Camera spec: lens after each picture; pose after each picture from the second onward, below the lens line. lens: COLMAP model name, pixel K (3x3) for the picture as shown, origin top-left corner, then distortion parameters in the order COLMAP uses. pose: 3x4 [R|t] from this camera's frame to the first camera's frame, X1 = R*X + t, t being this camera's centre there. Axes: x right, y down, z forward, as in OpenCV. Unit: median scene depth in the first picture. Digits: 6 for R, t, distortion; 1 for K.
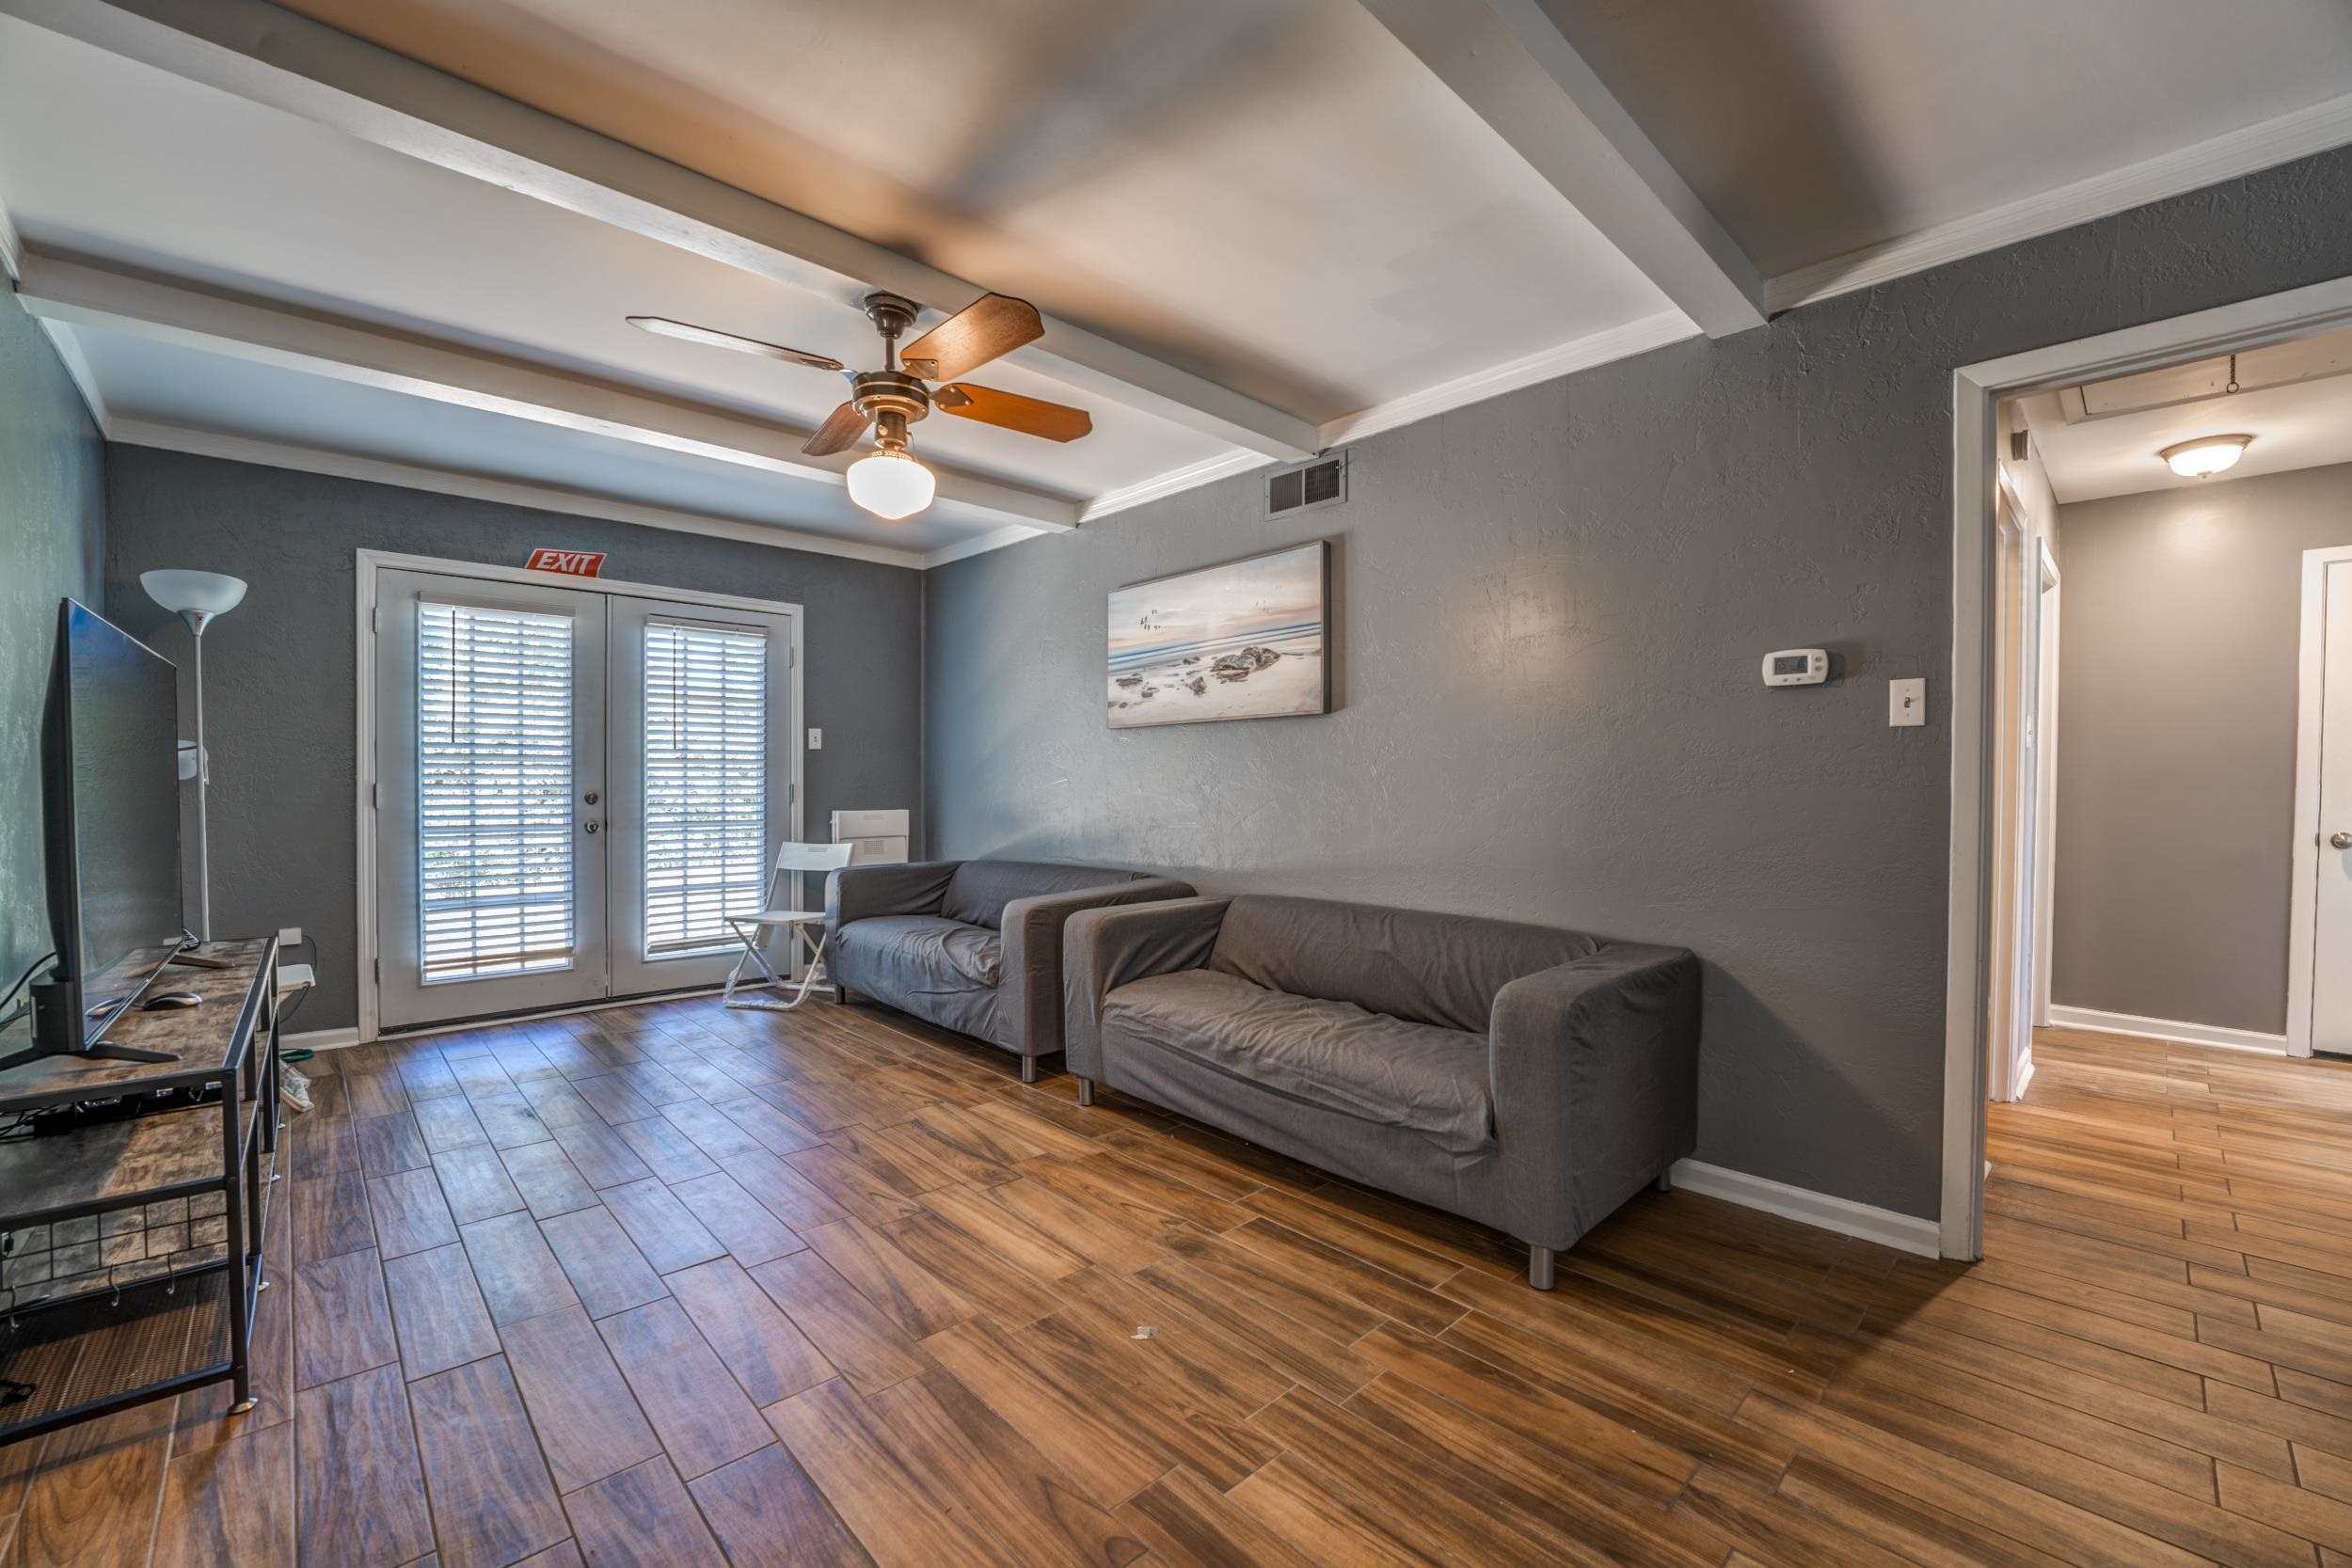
lens RADIAL K [[948.9, 0, 1179.3], [0, 948.9, 802.5], [0, 0, 1]] dist [-0.024146, 0.000351]
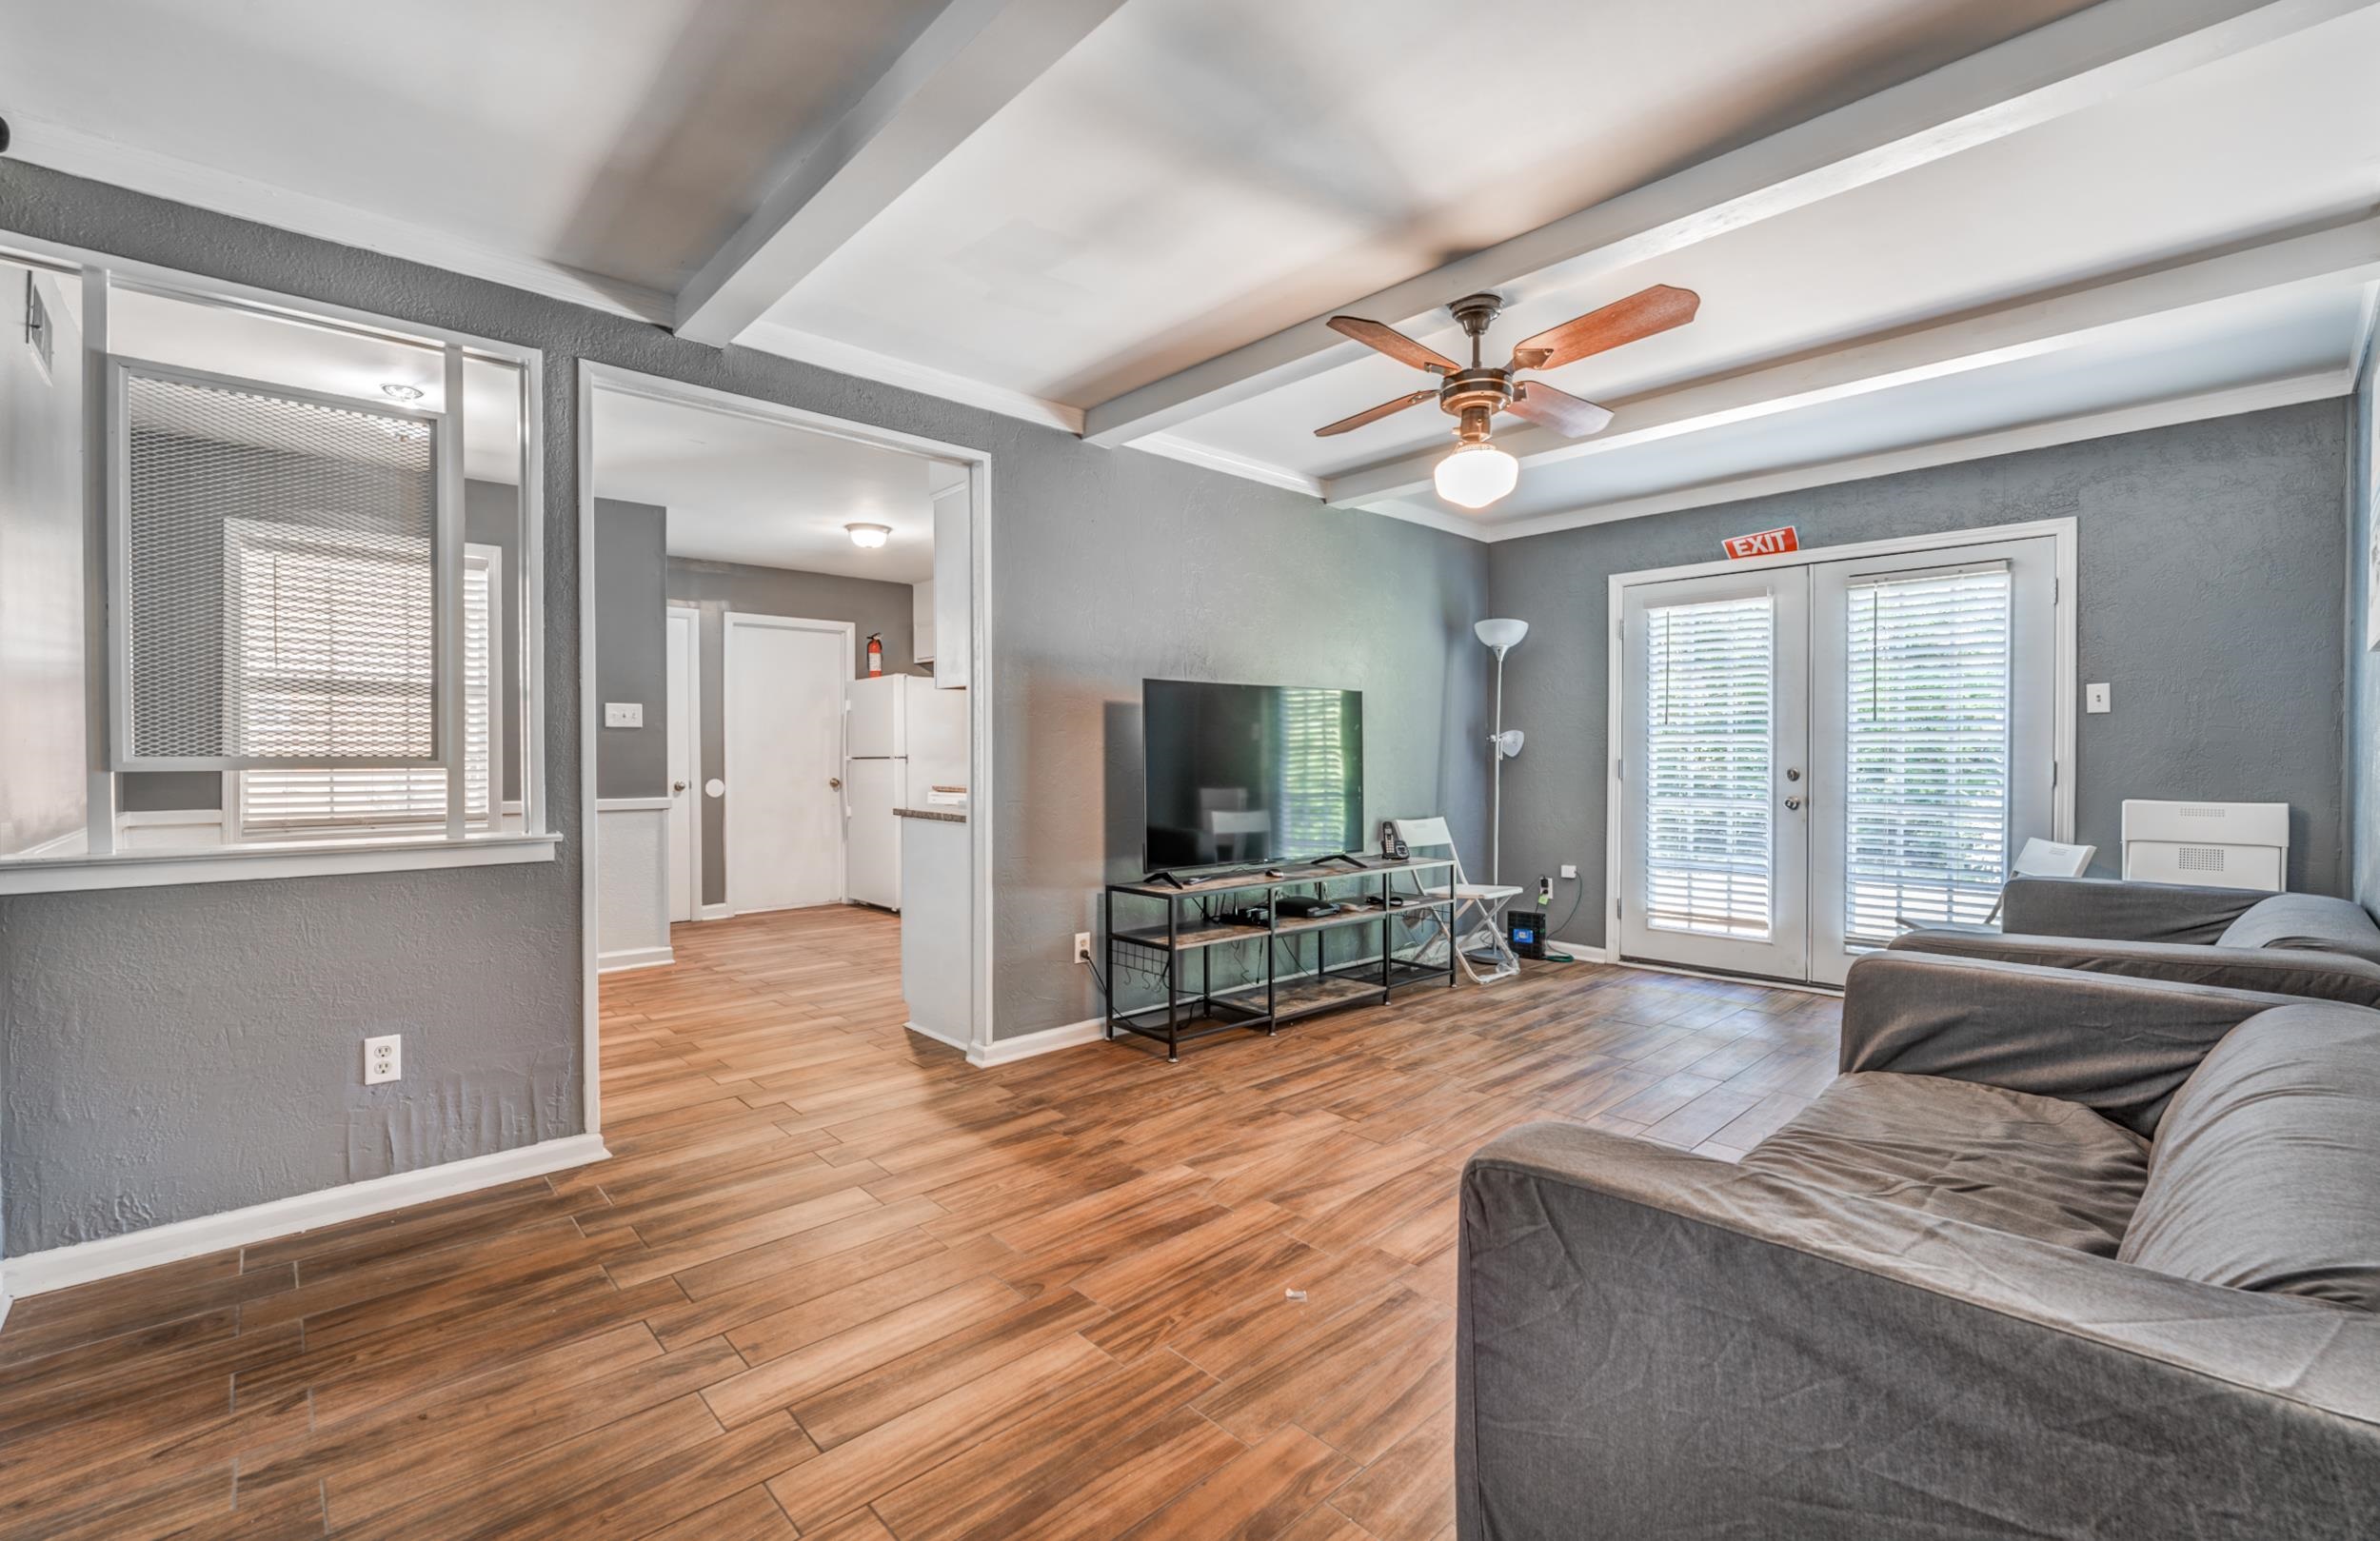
lens RADIAL K [[1030.4, 0, 1194.5], [0, 1030.4, 773.0], [0, 0, 1]] dist [-0.004863, -0.000408]
pose [[-0.009097, 0.013711, -0.999865, 0.516767], [-0.022243, 0.999656, 0.013910, -0.008445], [0.999711, 0.022366, -0.008789, 0.425698]]
